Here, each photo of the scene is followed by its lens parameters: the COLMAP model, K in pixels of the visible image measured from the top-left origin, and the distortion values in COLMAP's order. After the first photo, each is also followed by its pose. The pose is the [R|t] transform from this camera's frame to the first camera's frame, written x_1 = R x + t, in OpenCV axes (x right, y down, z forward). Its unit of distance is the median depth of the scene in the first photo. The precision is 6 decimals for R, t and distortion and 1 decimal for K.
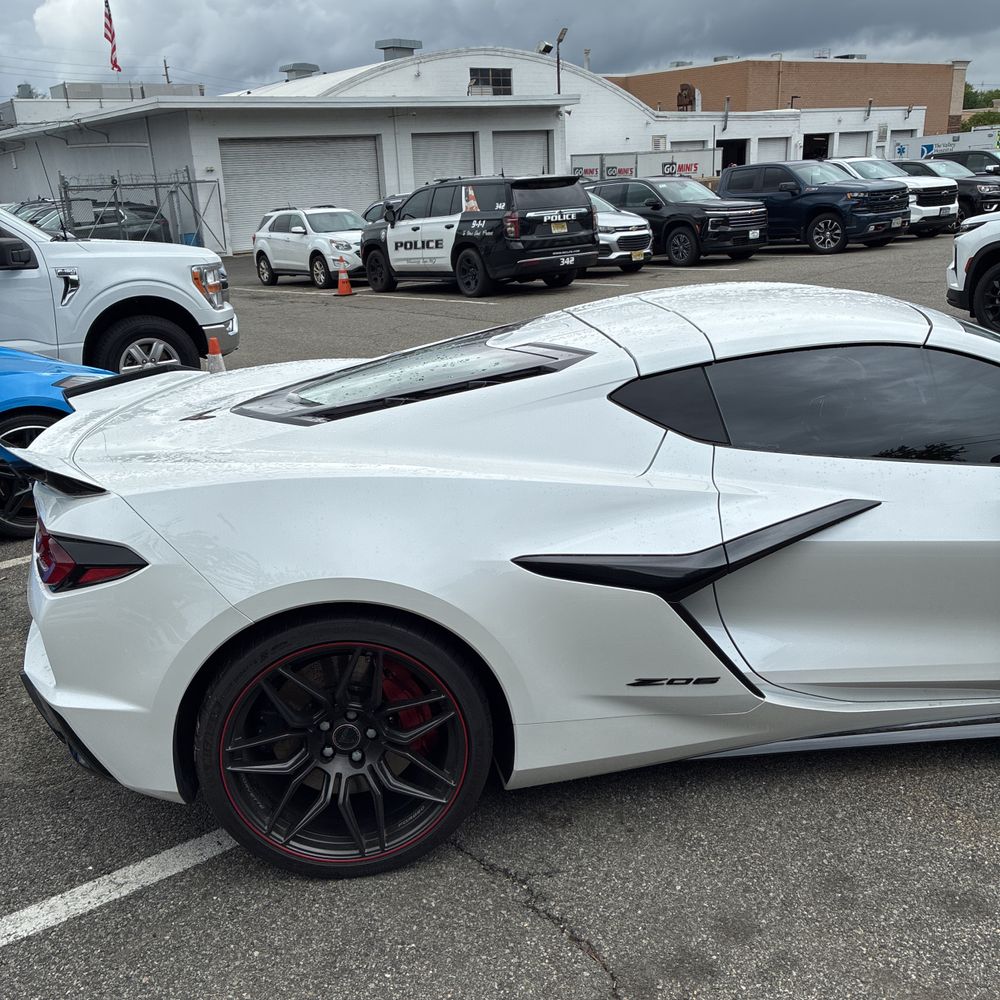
lens RADIAL K [[993.0, 0, 500.5], [0, 993.0, 507.3], [0, 0, 1]] dist [0.025029, 0.000000]
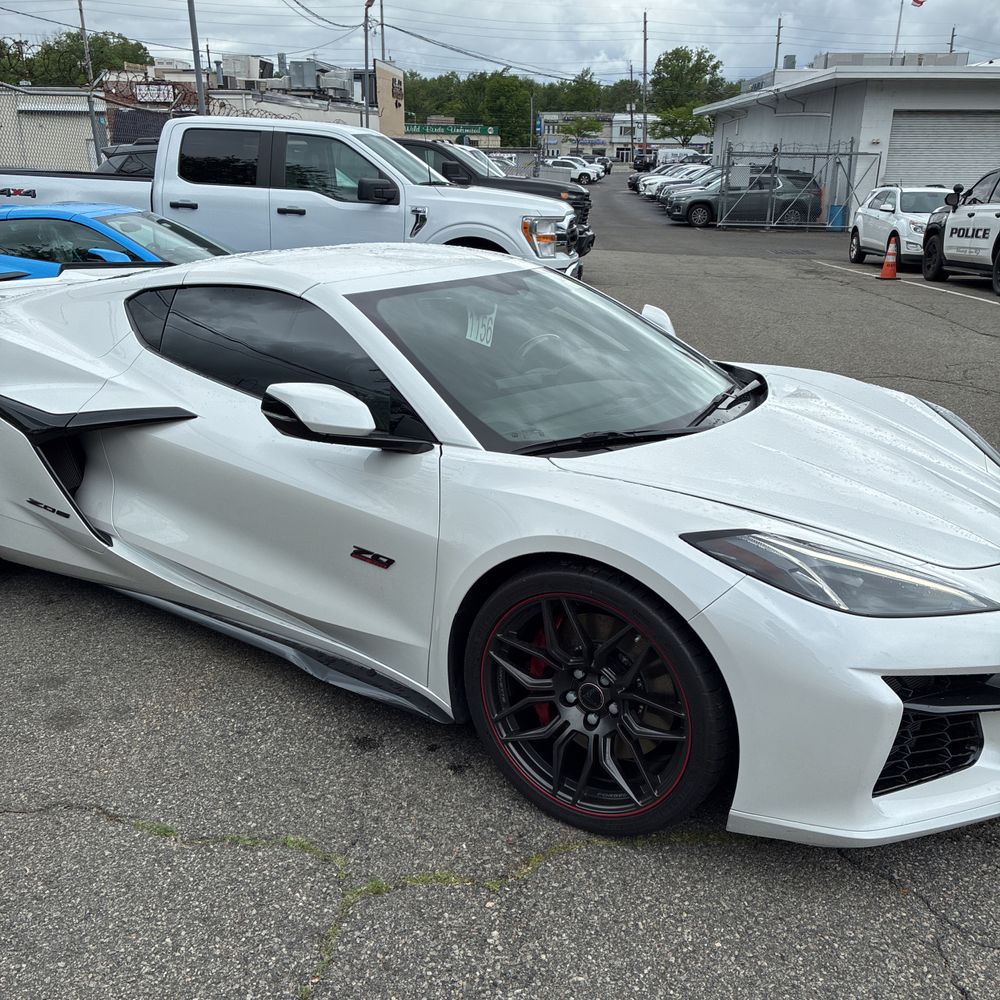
lens RADIAL K [[993.0, 0, 499.3], [0, 993.0, 502.5], [0, 0, 1]] dist [0.025029, 0.000000]
pose [[0.782795, 0.258700, -0.565957, 0.175260], [-0.246479, 0.964003, 0.099733, -0.014442], [0.571385, 0.061426, 0.818380, 0.030640]]
